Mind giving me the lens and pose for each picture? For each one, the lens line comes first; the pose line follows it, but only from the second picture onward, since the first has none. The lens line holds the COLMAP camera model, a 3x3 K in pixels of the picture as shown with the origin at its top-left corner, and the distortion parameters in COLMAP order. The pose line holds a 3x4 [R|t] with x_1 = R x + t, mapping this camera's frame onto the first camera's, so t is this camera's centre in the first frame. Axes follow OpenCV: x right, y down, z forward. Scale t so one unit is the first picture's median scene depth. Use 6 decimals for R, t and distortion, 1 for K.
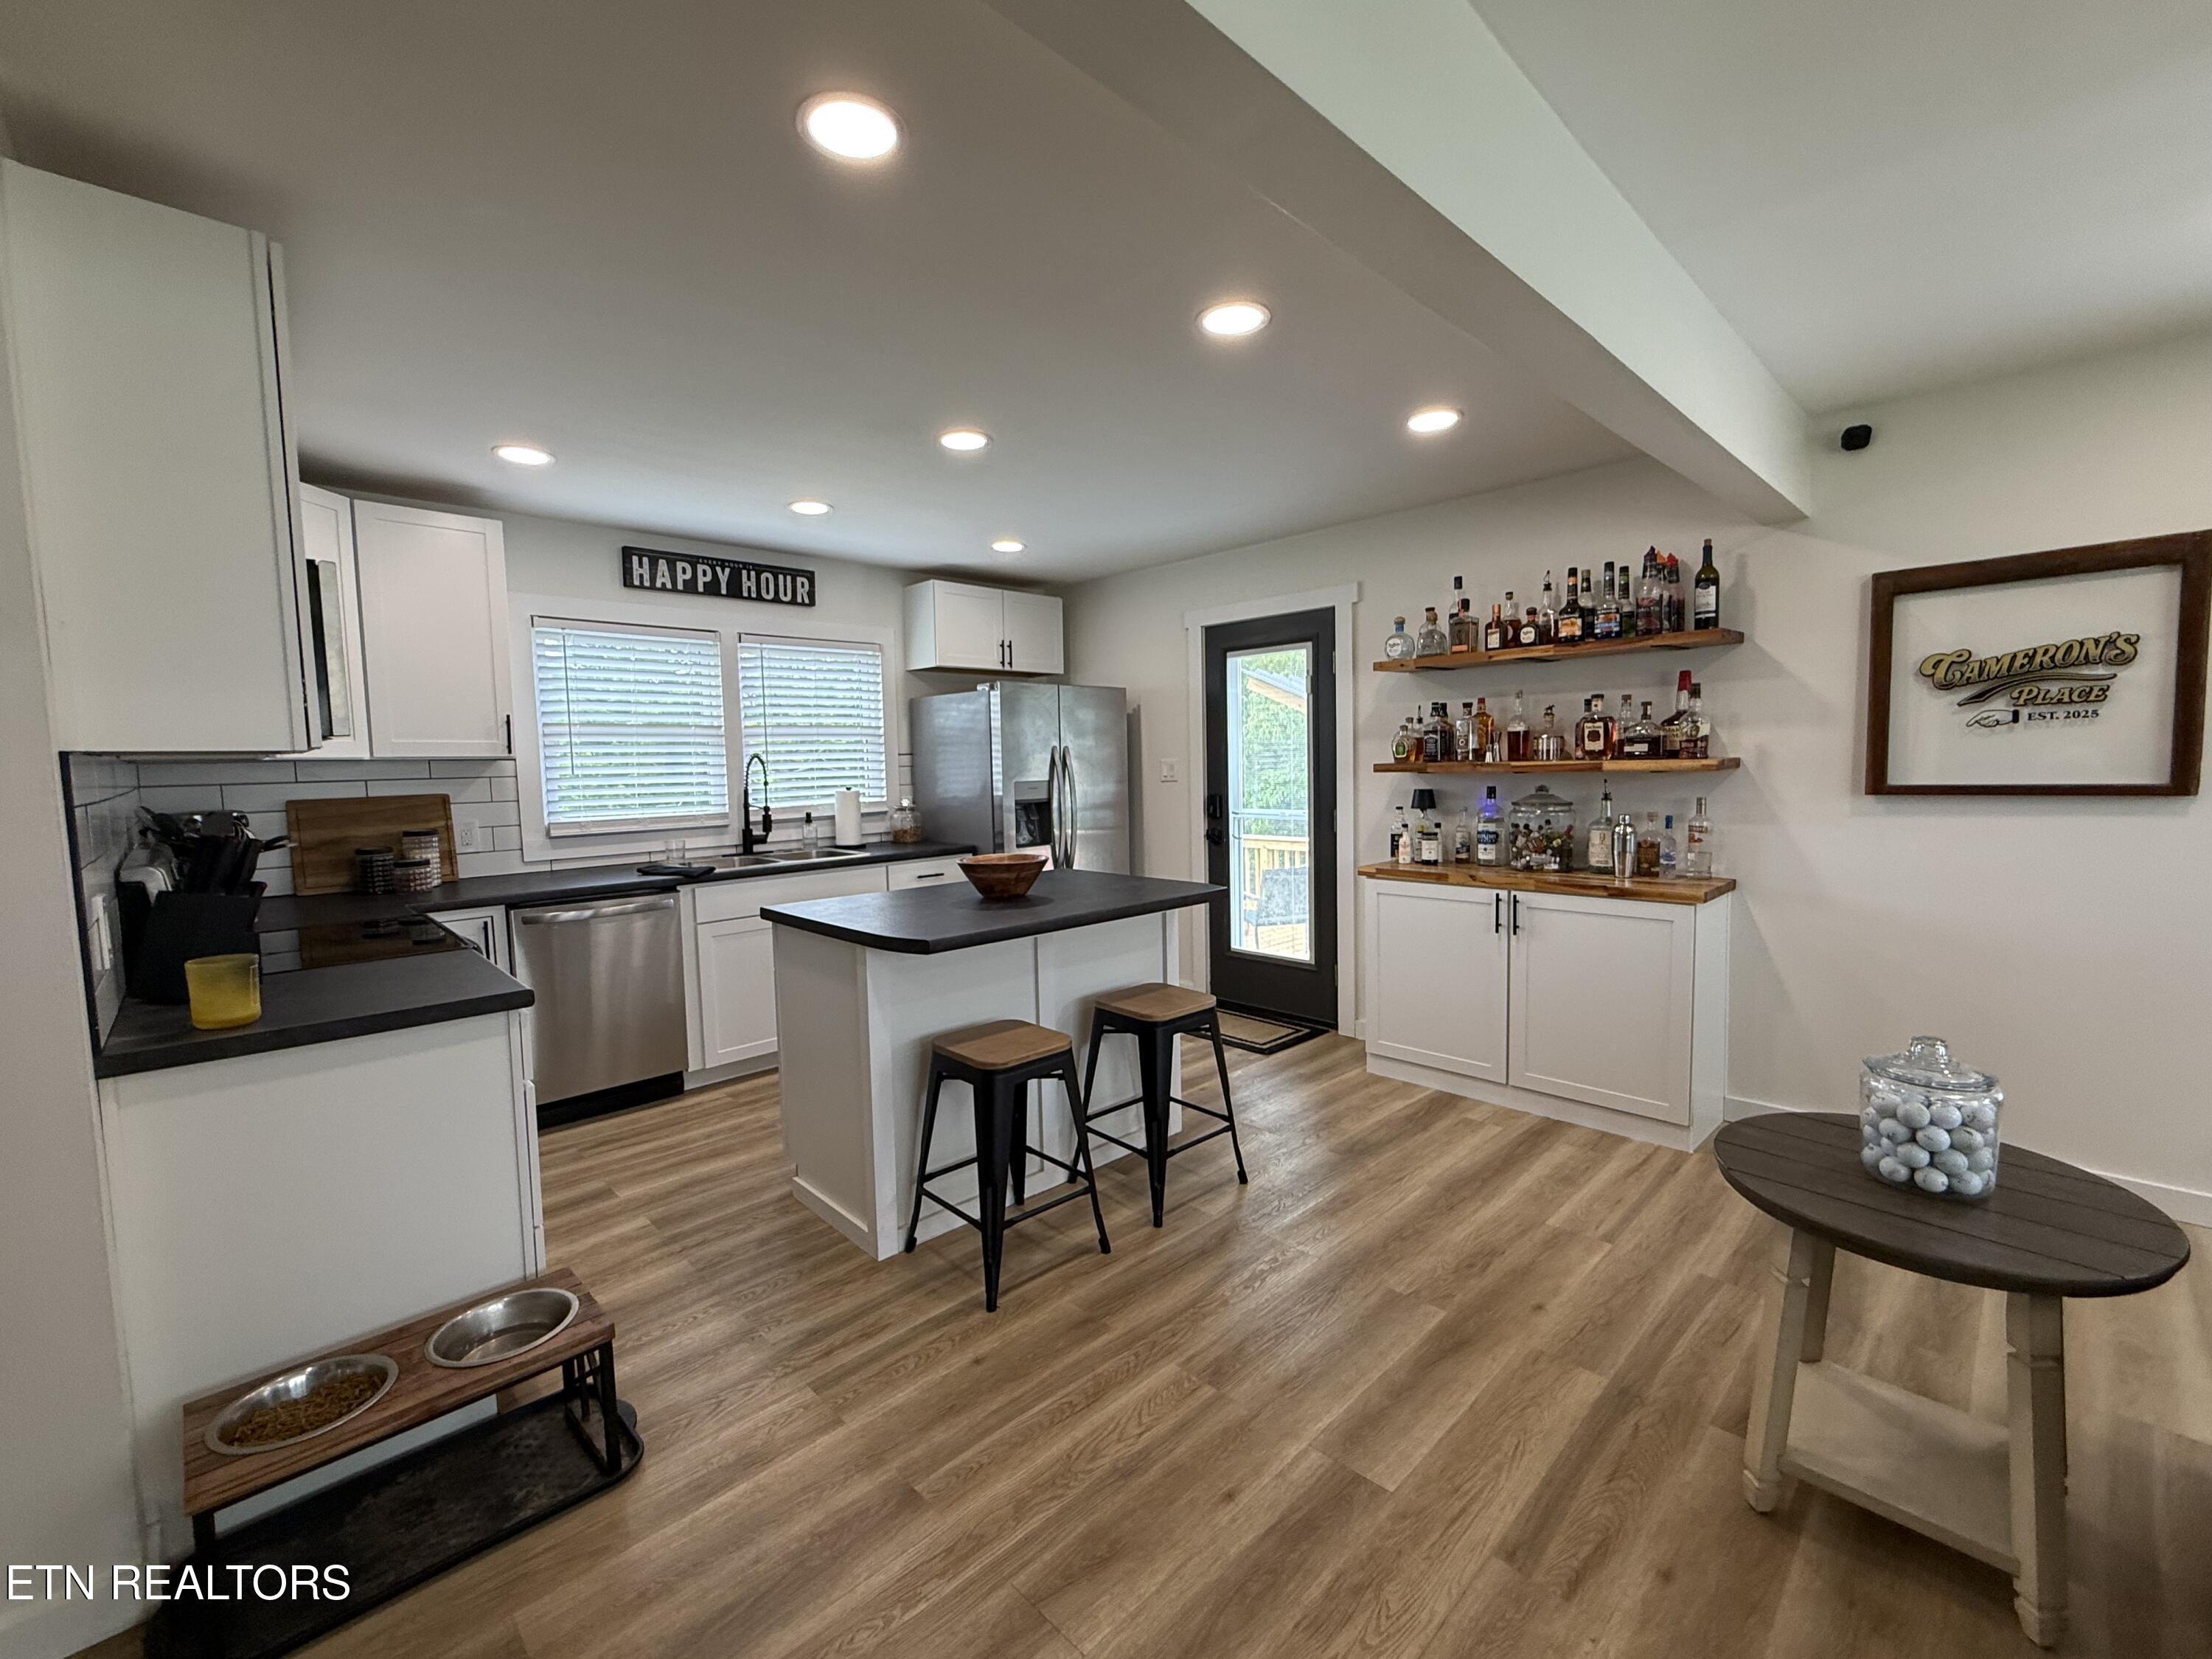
lens RADIAL K [[926.3, 0, 1105.1], [0, 926.3, 832.0], [0, 0, 1]] dist [-0.001640, 0.000600]
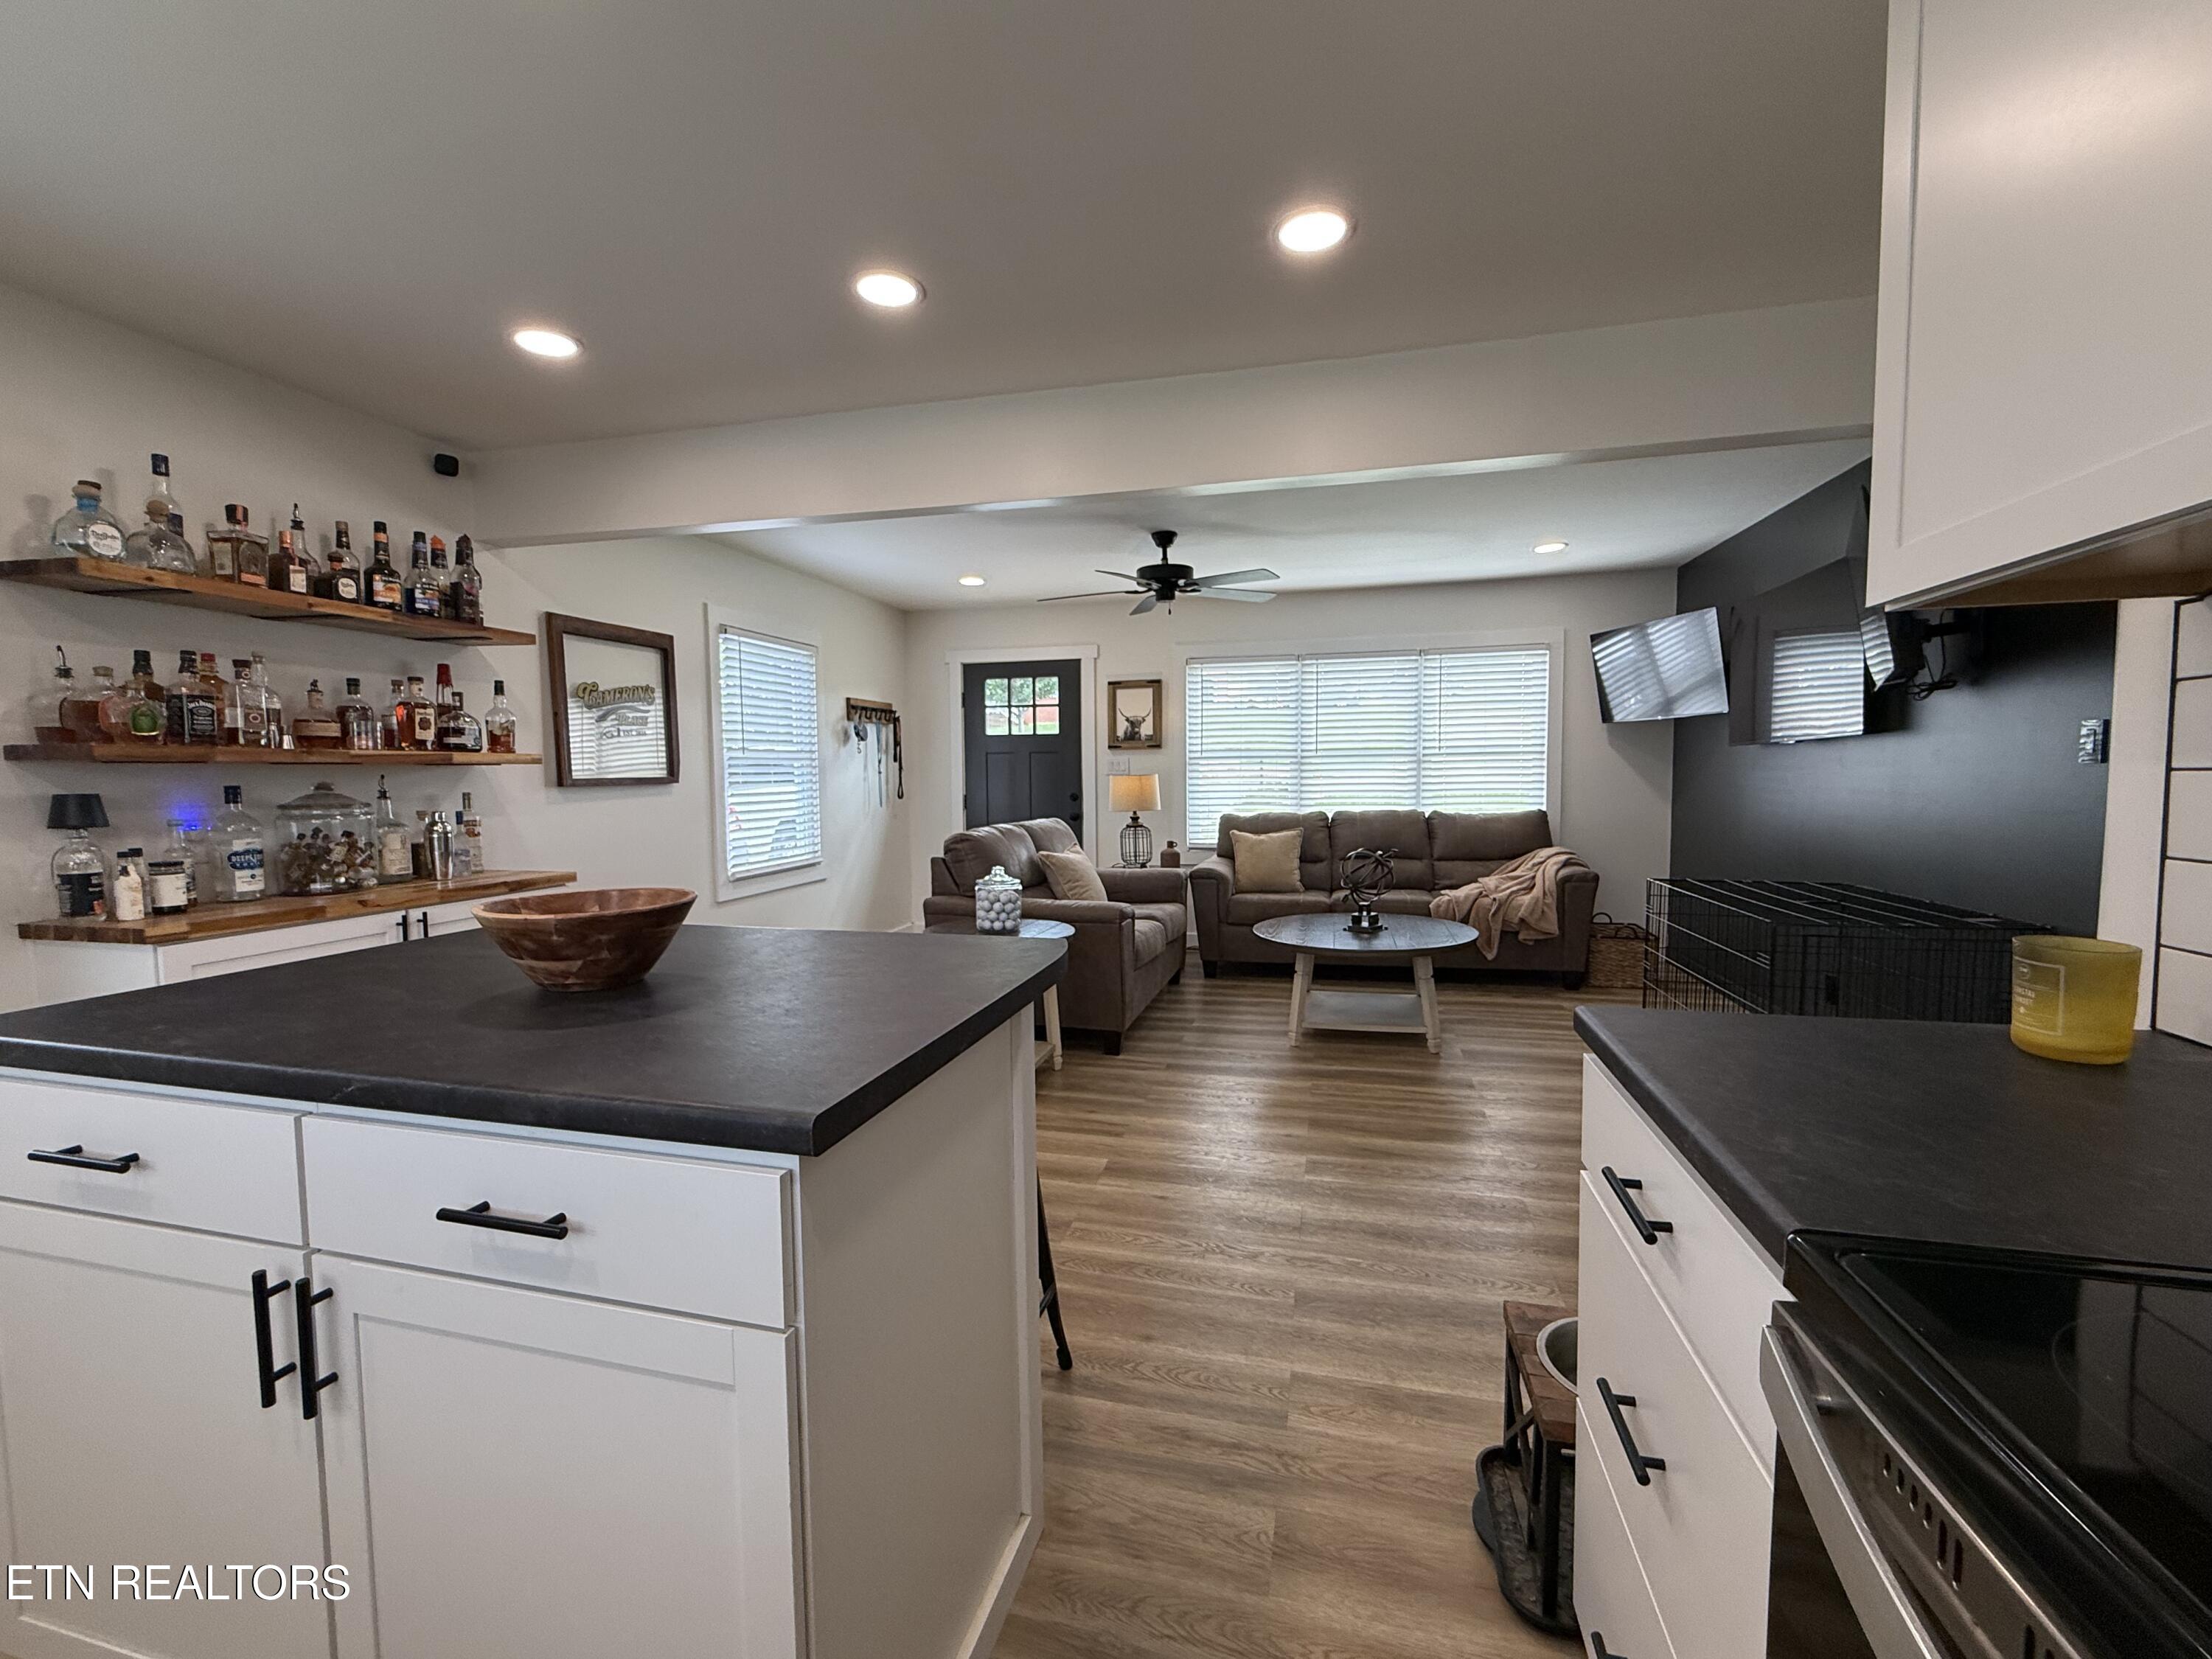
lens RADIAL K [[926.3, 0, 1103.6], [0, 926.3, 833.2], [0, 0, 1]] dist [-0.001640, 0.000600]
pose [[-0.523662, -0.027325, 0.851488, -0.521675], [0.089023, 0.992258, 0.086591, -0.016833], [-0.847262, 0.121146, -0.517176, 0.840189]]
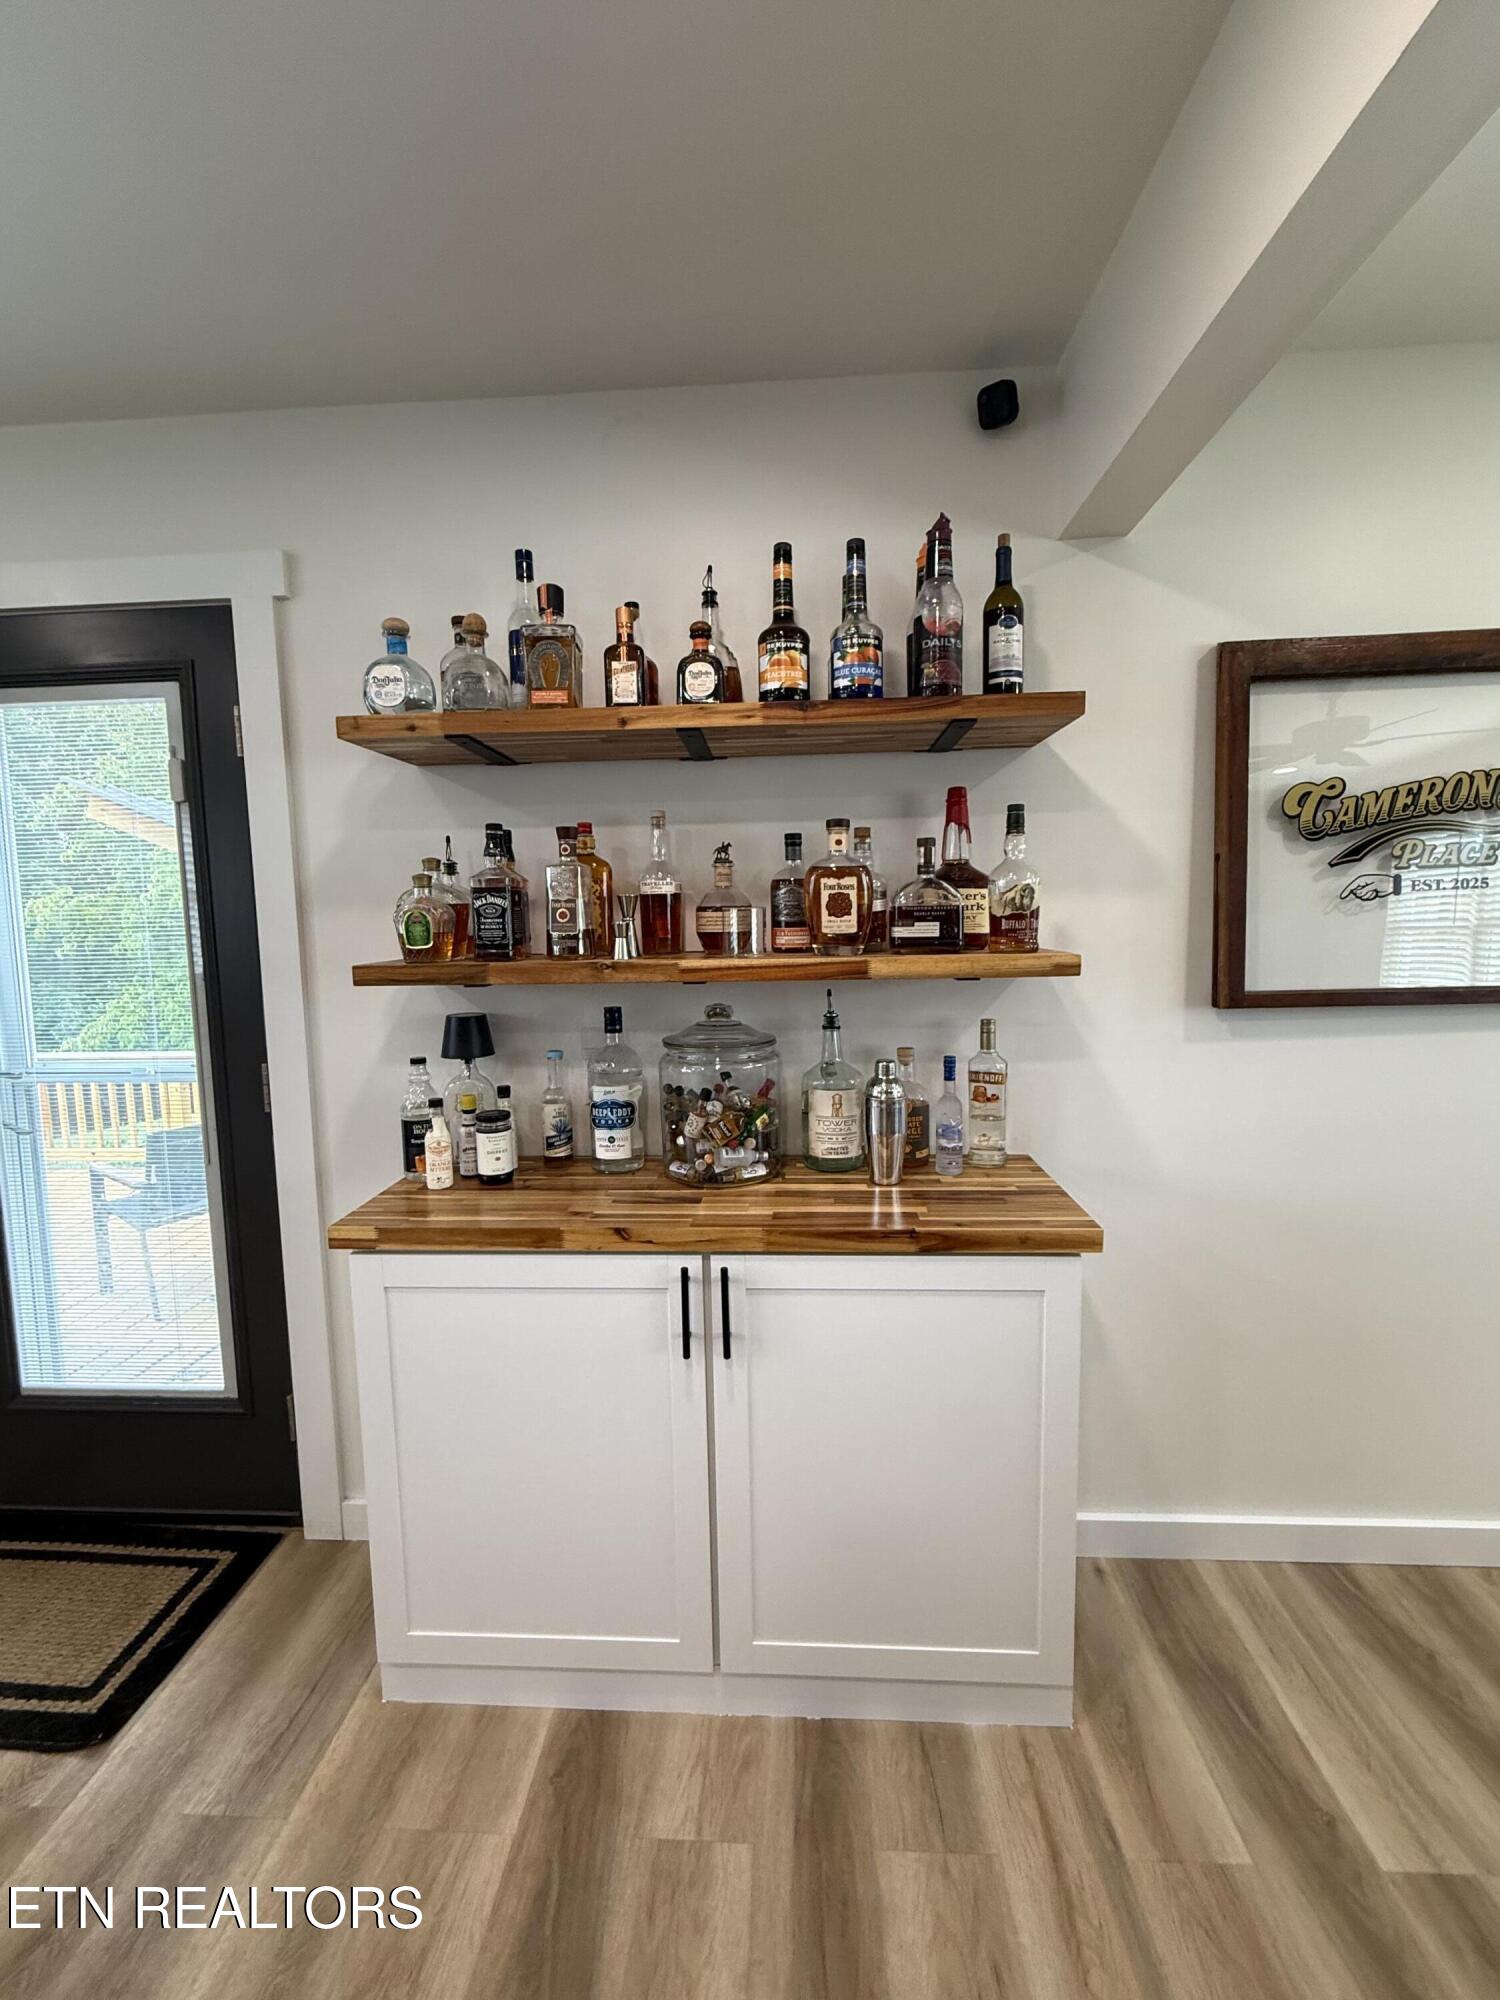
lens RADIAL K [[837.5, 0, 747.5], [0, 837.5, 1004.9], [0, 0, 1]] dist [-0.001640, 0.000600]
pose [[0.736666, -0.055803, 0.673951, 0.179345], [0.055351, 0.998221, 0.022151, -0.058433], [-0.673988, 0.020986, 0.738444, 0.649591]]
